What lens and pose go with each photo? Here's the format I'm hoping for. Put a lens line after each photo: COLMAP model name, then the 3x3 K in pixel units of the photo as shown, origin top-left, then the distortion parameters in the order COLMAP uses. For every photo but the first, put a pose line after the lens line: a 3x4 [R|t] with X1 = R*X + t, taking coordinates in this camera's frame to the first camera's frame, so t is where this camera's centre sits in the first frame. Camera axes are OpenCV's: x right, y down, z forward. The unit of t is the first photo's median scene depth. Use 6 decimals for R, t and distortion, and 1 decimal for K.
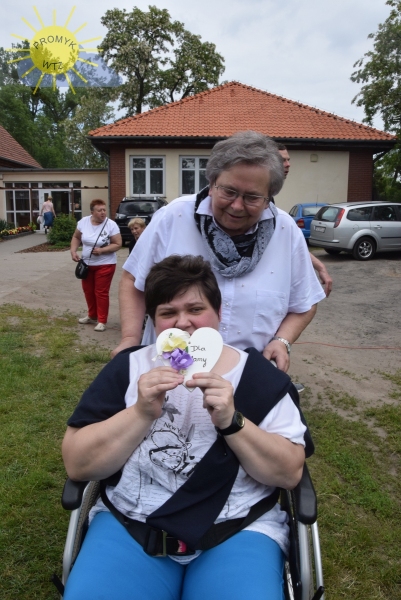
lens RADIAL K [[553.7, 0, 200.5], [0, 553.7, 300.0], [0, 0, 1]] dist [-0.073716, 0.006613]
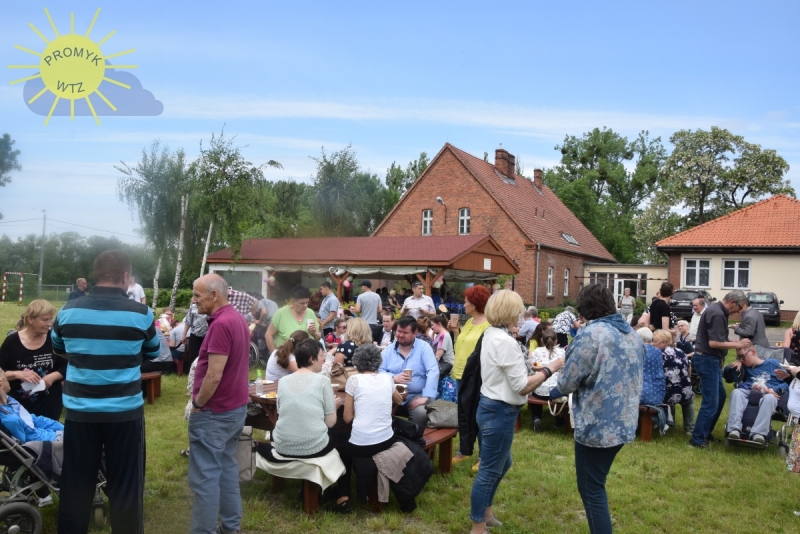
lens RADIAL K [[738.2, 0, 400.0], [0, 738.2, 267.0], [0, 0, 1]] dist [-0.073716, 0.006613]
pose [[0.863775, 0.019372, -0.503504, 0.123309], [-0.115118, 0.980419, -0.159768, 0.093593], [0.490550, 0.195966, 0.849092, -0.626870]]
